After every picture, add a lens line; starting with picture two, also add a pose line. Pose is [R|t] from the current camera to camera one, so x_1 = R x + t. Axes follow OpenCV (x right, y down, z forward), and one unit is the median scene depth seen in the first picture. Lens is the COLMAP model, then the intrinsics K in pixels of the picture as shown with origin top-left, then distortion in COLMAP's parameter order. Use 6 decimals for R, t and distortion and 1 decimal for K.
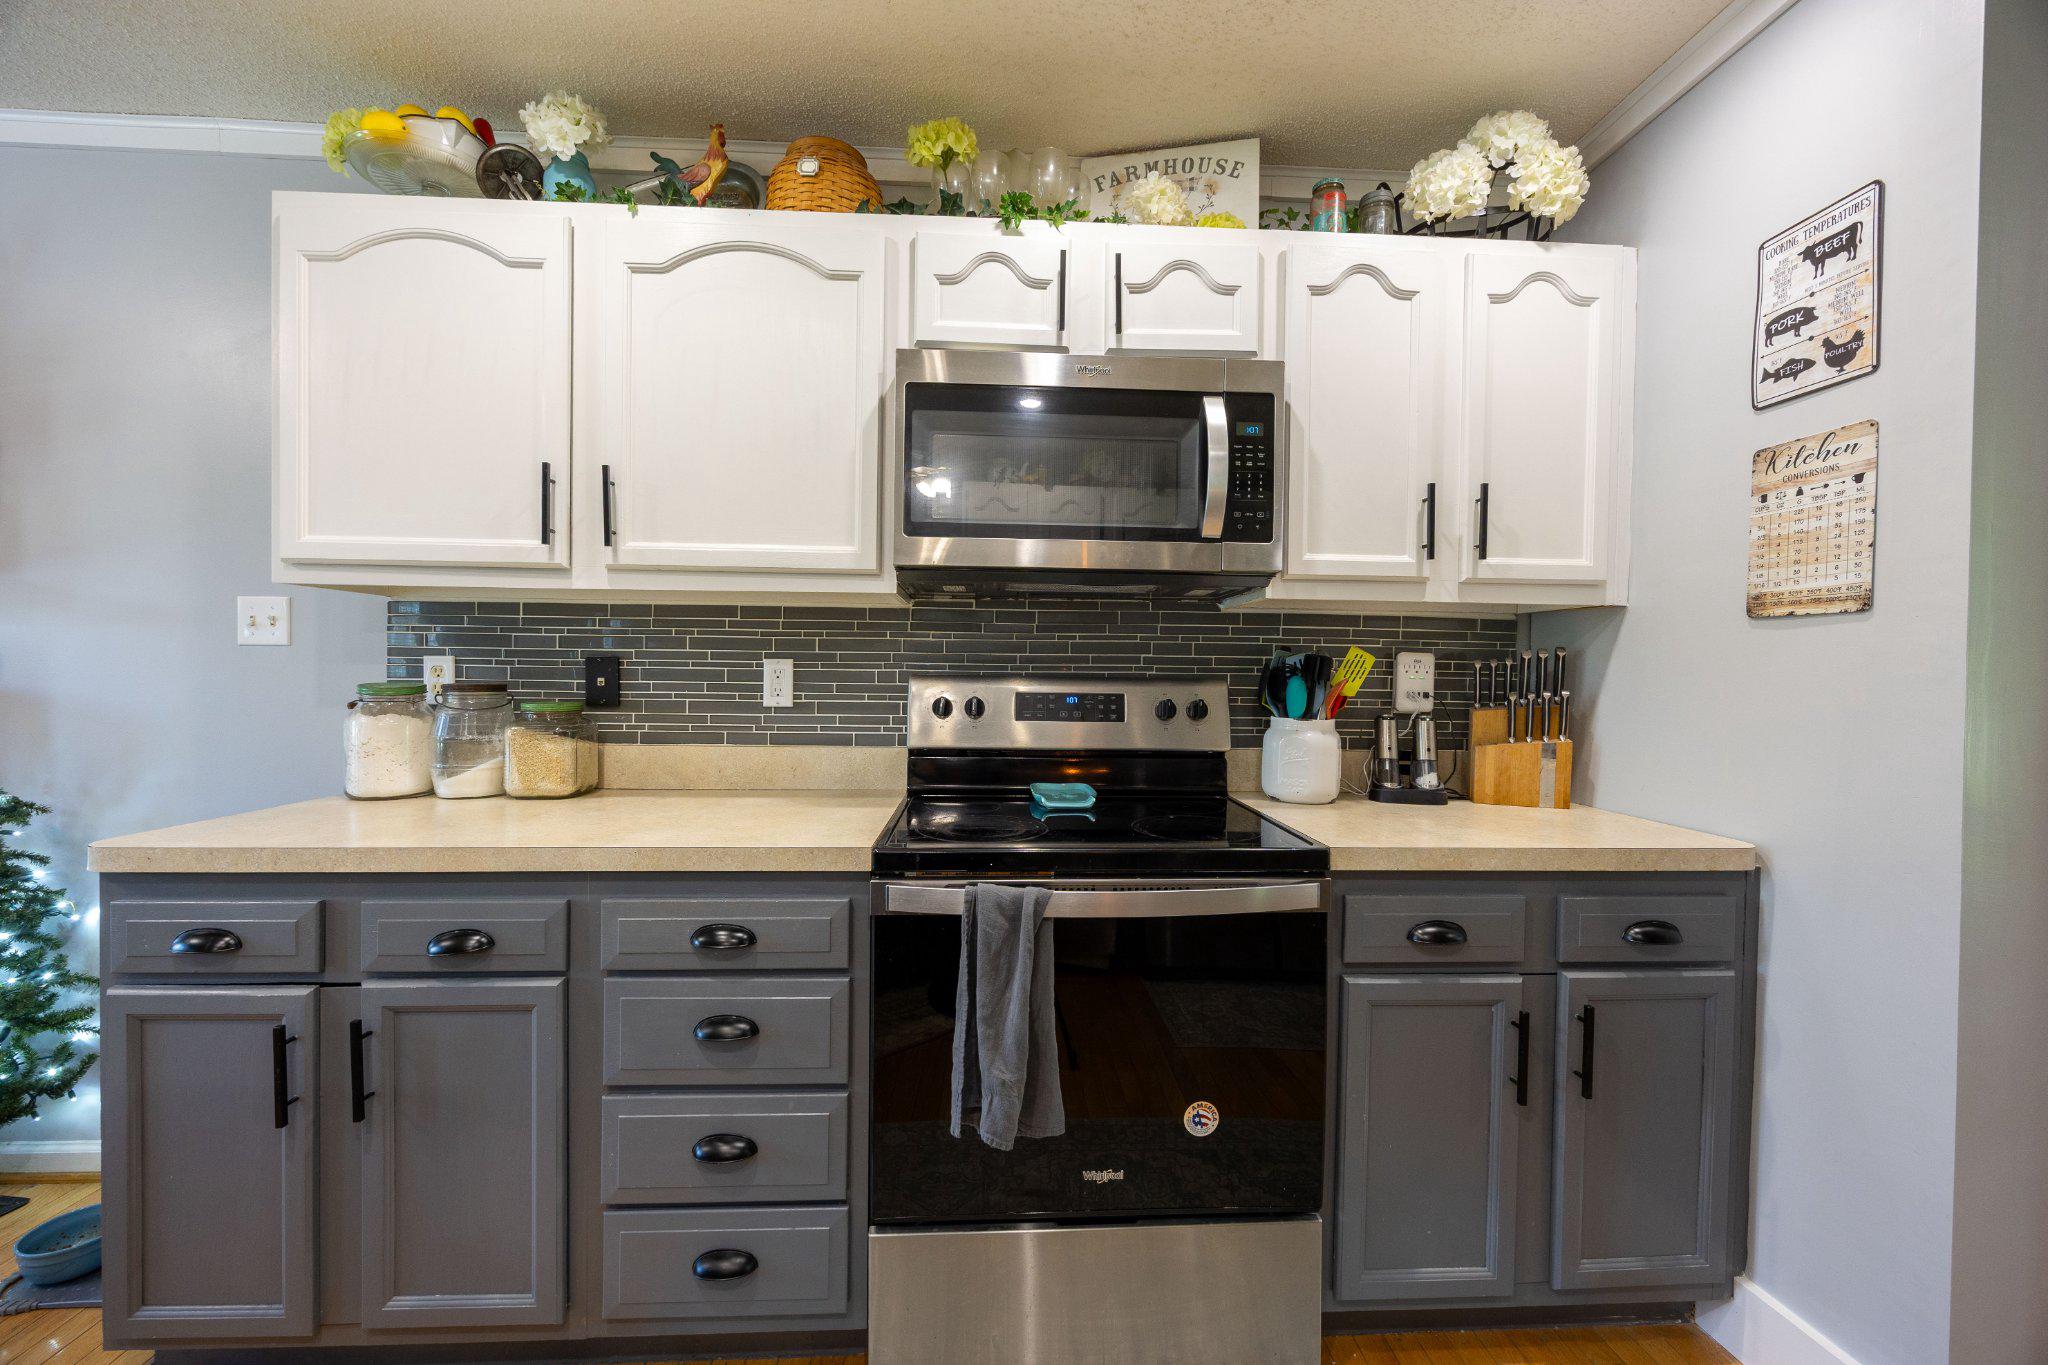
lens RADIAL K [[788.6, 0, 1022.0], [0, 788.6, 677.1], [0, 0, 1]] dist [-0.003092, 0.000478]
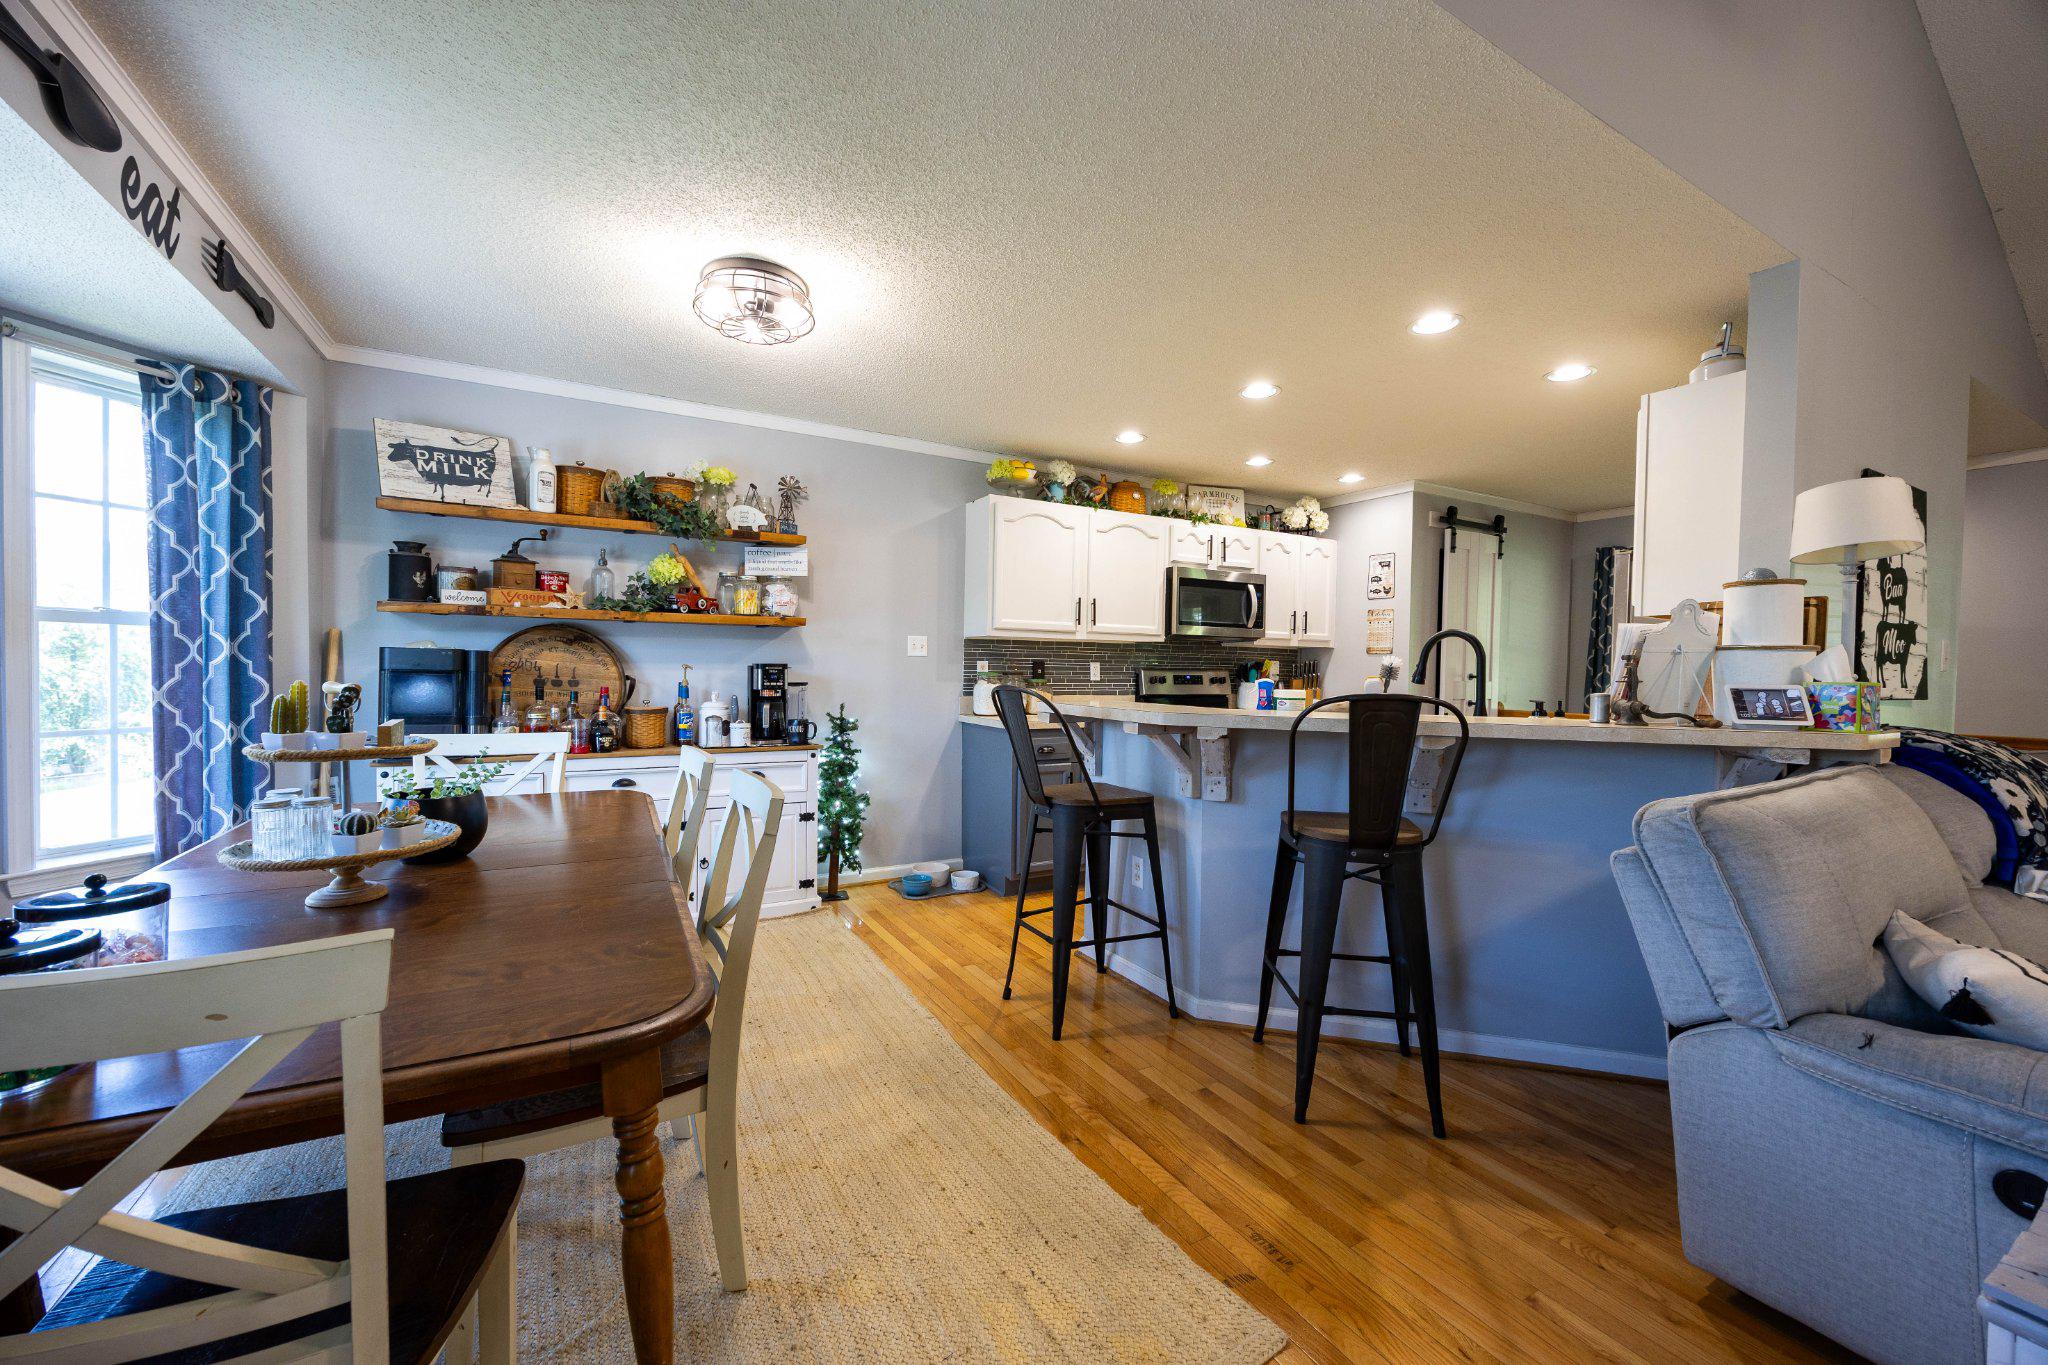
lens RADIAL K [[788.6, 0, 1023.4], [0, 788.6, 684.7], [0, 0, 1]] dist [-0.003092, 0.000478]
pose [[0.902893, -0.007557, 0.429799, -1.914470], [0.001989, 0.999908, 0.013403, 0.017840], [-0.429860, -0.011247, 0.902825, -1.494620]]
